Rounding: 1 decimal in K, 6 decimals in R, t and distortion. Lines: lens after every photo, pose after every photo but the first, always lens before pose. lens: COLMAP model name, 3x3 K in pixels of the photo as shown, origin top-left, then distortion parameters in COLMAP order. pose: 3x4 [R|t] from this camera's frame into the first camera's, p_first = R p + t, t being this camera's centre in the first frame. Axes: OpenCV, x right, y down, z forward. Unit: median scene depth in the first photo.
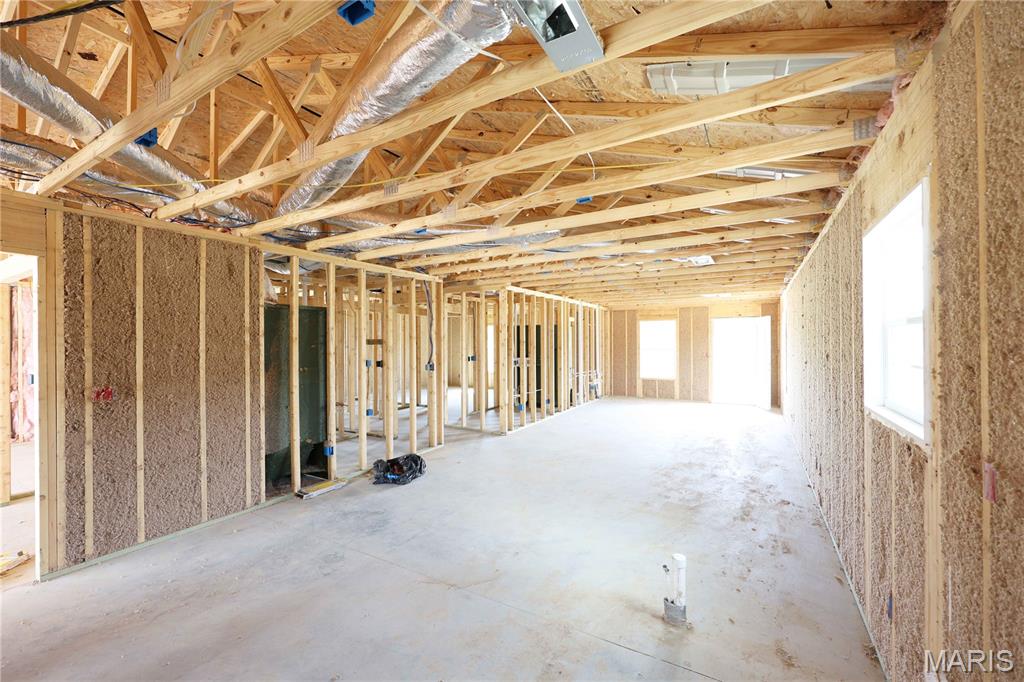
lens RADIAL K [[412.1, 0, 513.7], [0, 412.1, 342.0], [0, 0, 1]] dist [0.000604, 0.000060]
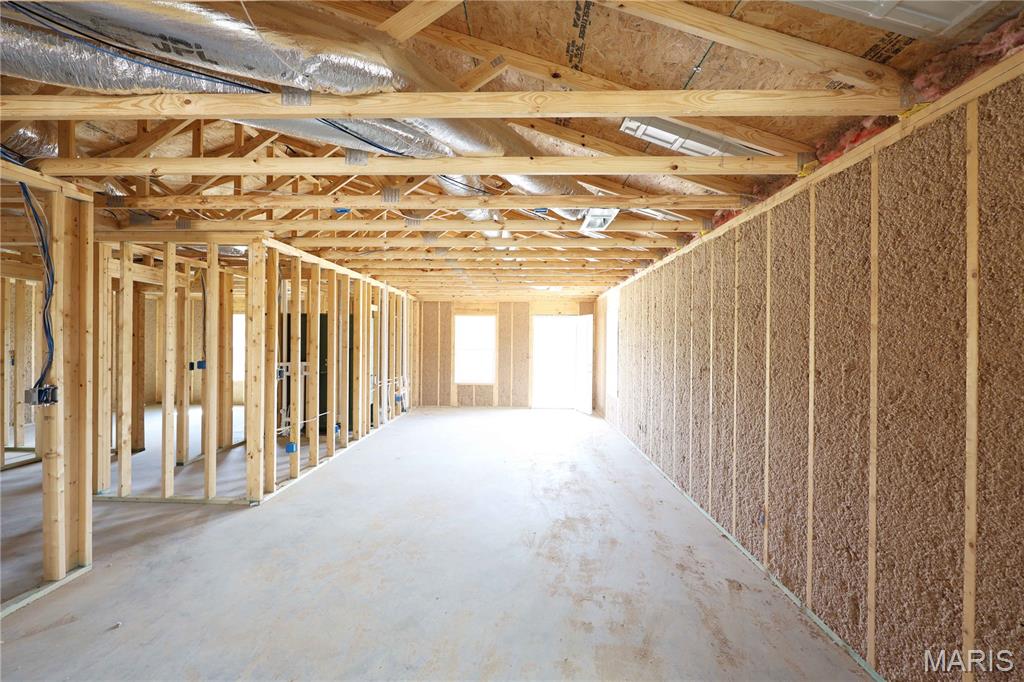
lens RADIAL K [[412.1, 0, 513.6], [0, 412.1, 340.7], [0, 0, 1]] dist [0.000604, 0.000060]
pose [[0.876966, 0.011369, 0.480418, 0.010370], [-0.012168, 0.999925, -0.001452, 0.000369], [-0.480399, -0.004572, 0.877038, 0.274723]]
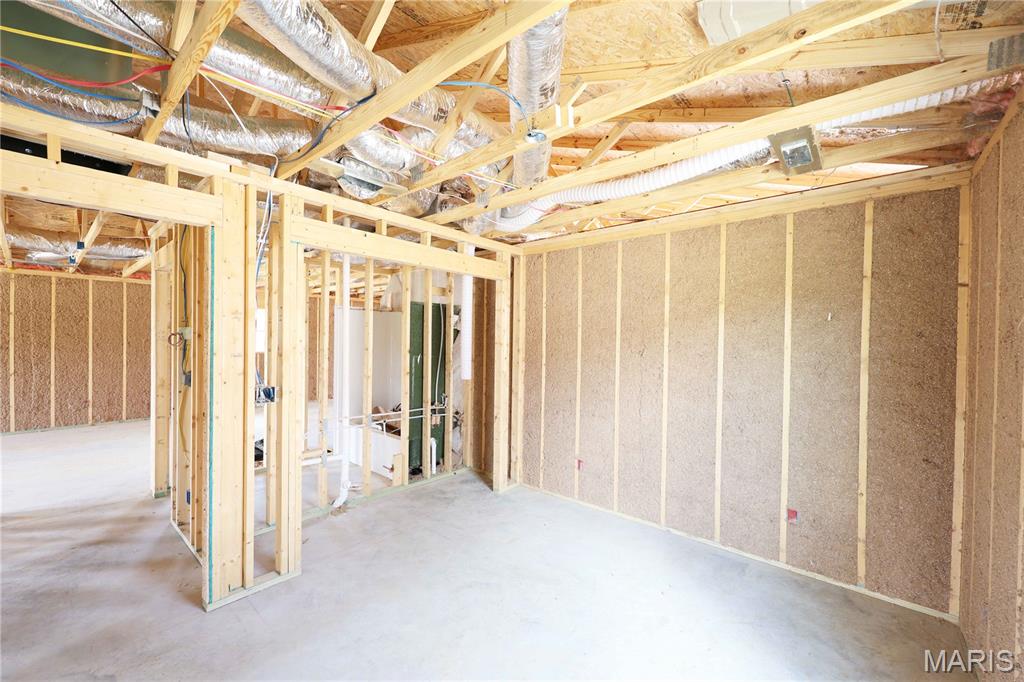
lens RADIAL K [[412.1, 0, 512.9], [0, 412.1, 340.0], [0, 0, 1]] dist [0.000604, 0.000060]
pose [[-0.982997, -0.006762, 0.183499, -0.616688], [-0.006240, 0.999975, 0.003420, 0.004487], [-0.183518, 0.002217, -0.983014, 1.101175]]
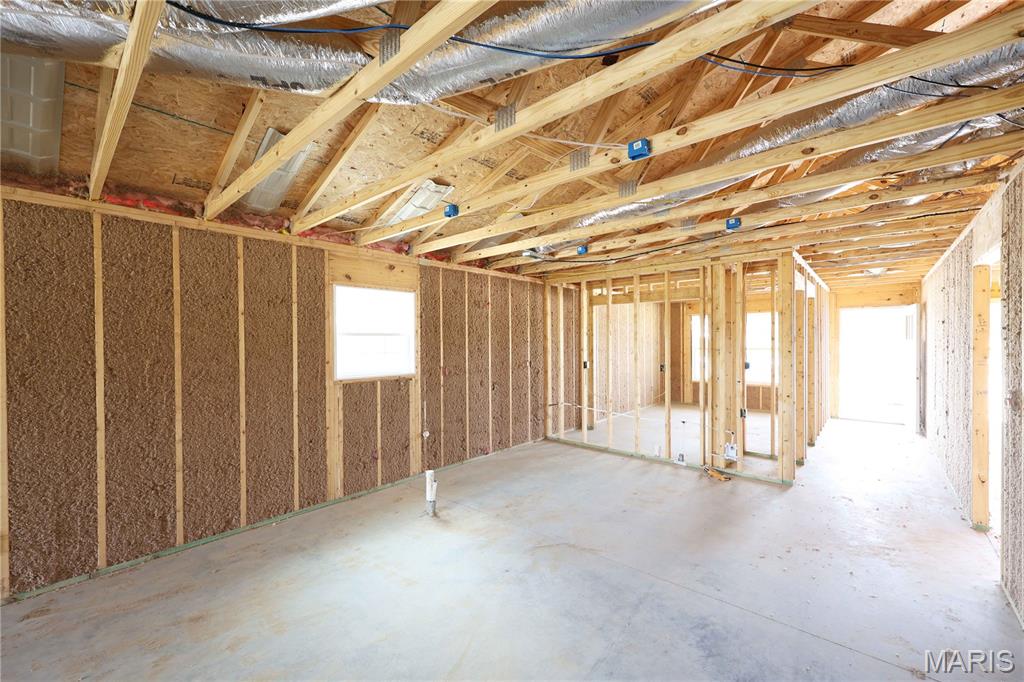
lens RADIAL K [[412.1, 0, 511.6], [0, 412.1, 341.9], [0, 0, 1]] dist [0.000604, 0.000060]
pose [[-0.980545, 0.012132, 0.195919, -0.067379], [0.012881, 0.999914, 0.002550, -0.000472], [-0.195872, 0.005024, -0.980617, 0.675263]]
